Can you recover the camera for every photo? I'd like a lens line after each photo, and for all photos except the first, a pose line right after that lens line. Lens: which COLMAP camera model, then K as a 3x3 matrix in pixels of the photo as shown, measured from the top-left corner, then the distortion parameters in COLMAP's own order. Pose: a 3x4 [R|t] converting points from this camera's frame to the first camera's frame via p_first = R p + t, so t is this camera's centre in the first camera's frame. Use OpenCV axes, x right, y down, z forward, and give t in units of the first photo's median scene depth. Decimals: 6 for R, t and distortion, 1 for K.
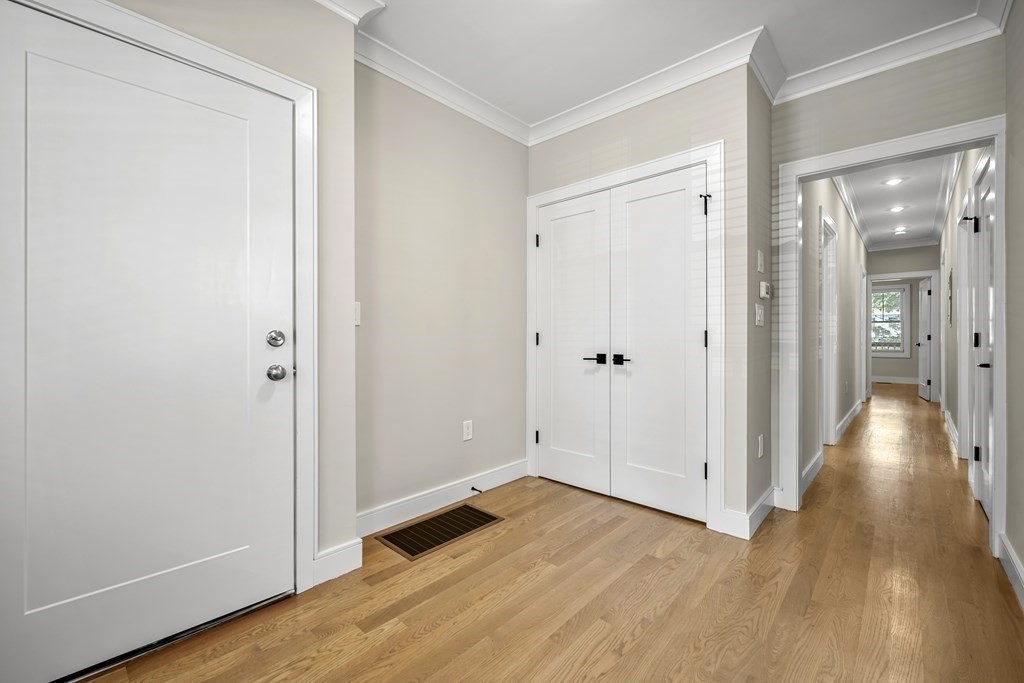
lens RADIAL K [[426.8, 0, 503.9], [0, 426.8, 338.6], [0, 0, 1]] dist [-0.002555, -0.000061]
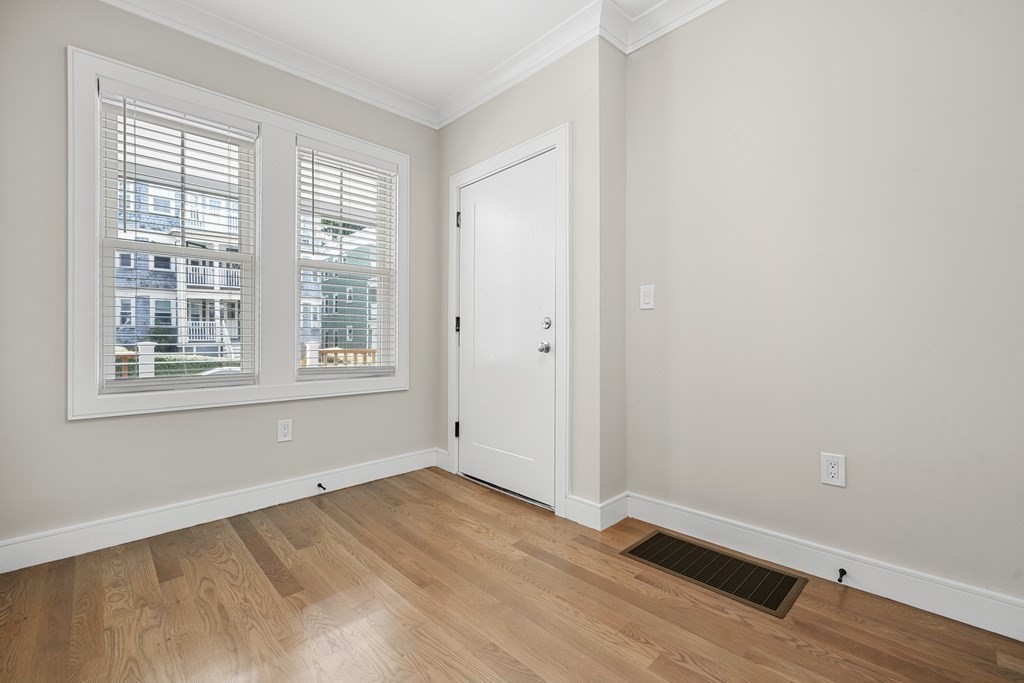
lens RADIAL K [[426.8, 0, 506.9], [0, 426.8, 338.6], [0, 0, 1]] dist [-0.002555, -0.000061]
pose [[-0.045822, -0.002189, -0.998947, 0.765306], [0.000755, 0.999997, -0.002226, 0.047951], [0.998949, -0.000856, -0.045820, 0.818445]]
